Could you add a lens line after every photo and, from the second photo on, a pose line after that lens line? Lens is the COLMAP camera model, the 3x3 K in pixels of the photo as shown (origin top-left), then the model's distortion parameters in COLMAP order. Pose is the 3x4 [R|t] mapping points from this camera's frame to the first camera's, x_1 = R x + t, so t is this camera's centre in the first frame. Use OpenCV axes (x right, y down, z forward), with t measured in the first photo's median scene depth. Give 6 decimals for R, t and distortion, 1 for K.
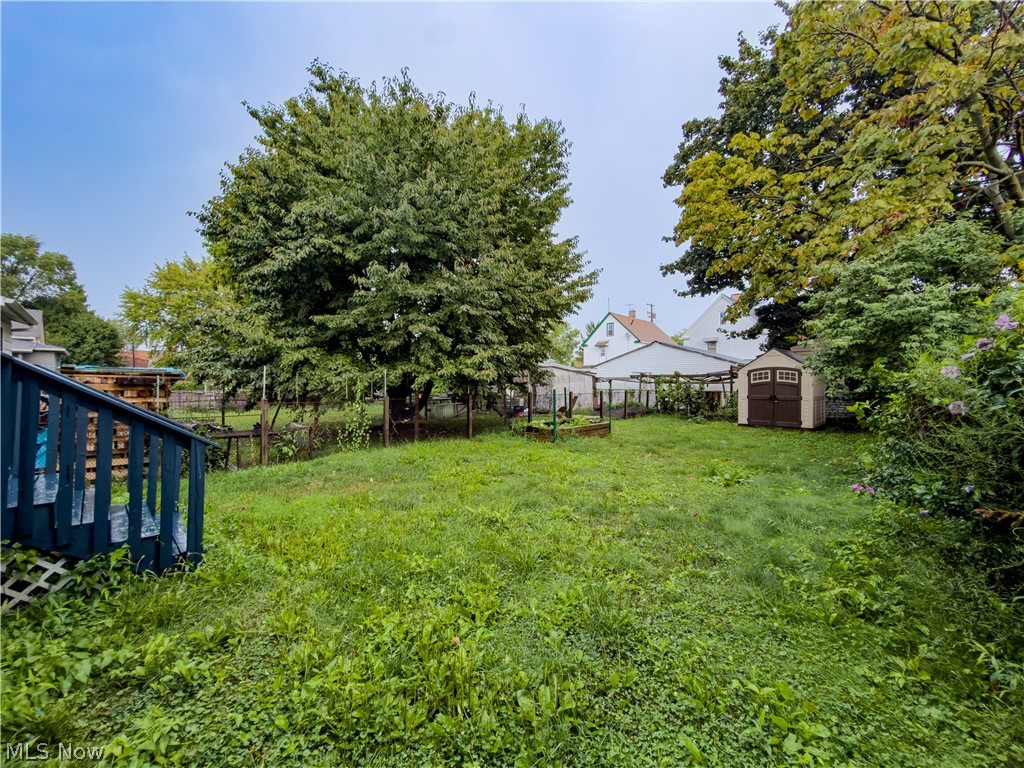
lens RADIAL K [[405.6, 0, 511.4], [0, 405.6, 383.8], [0, 0, 1]] dist [-0.000796, -0.000157]
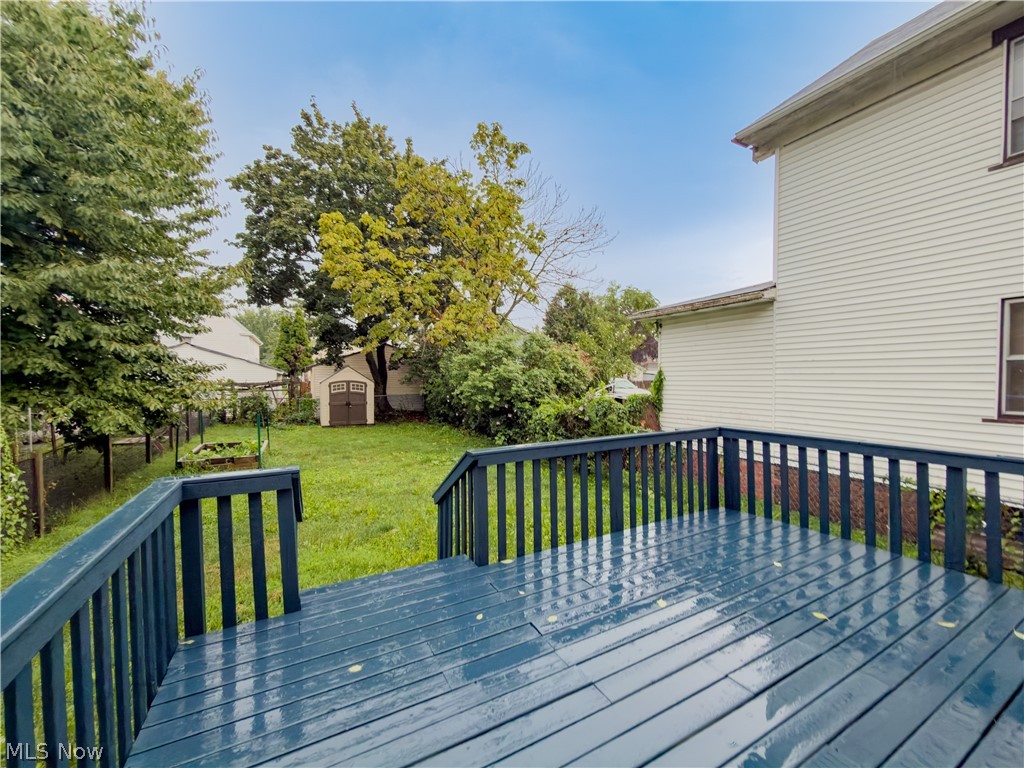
lens RADIAL K [[405.6, 0, 513.8], [0, 405.6, 384.1], [0, 0, 1]] dist [-0.000796, -0.000157]
pose [[0.312946, -0.019670, 0.949567, -0.401552], [-0.000898, 0.999779, 0.021006, -0.052098], [-0.949771, -0.007426, 0.312859, 0.067294]]
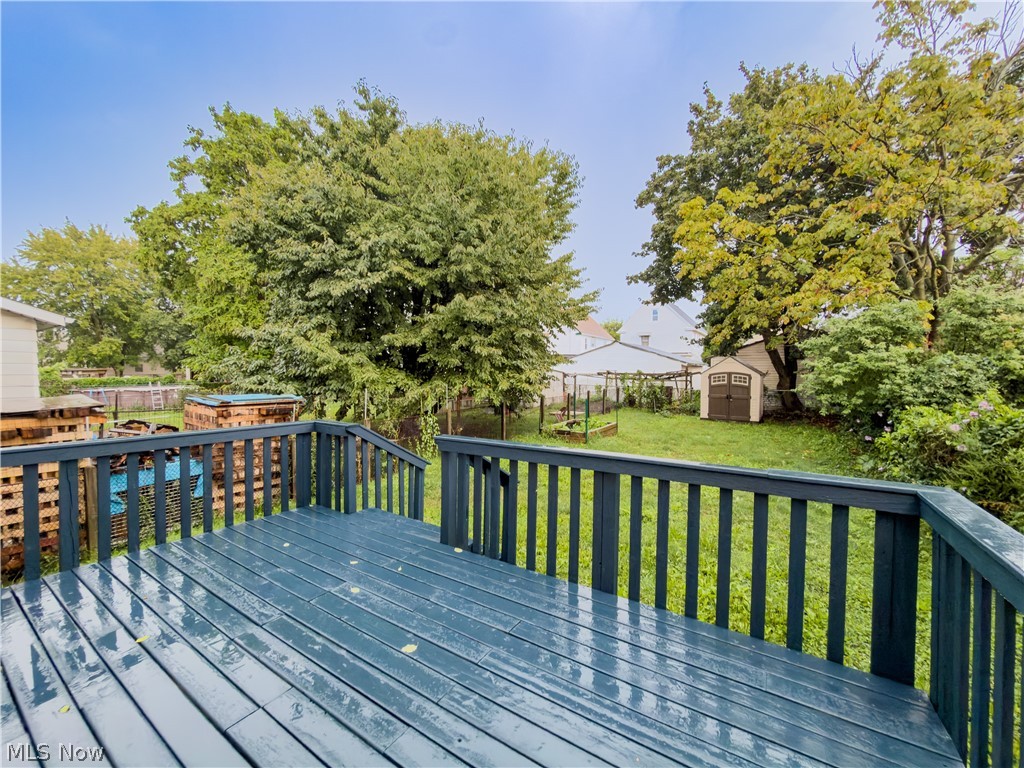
lens RADIAL K [[405.6, 0, 512.9], [0, 405.6, 384.5], [0, 0, 1]] dist [-0.000796, -0.000157]
pose [[0.981575, -0.008314, 0.190895, -0.214229], [0.000088, 0.999073, 0.043058, -0.051119], [-0.191076, -0.042248, 0.980666, -0.075506]]
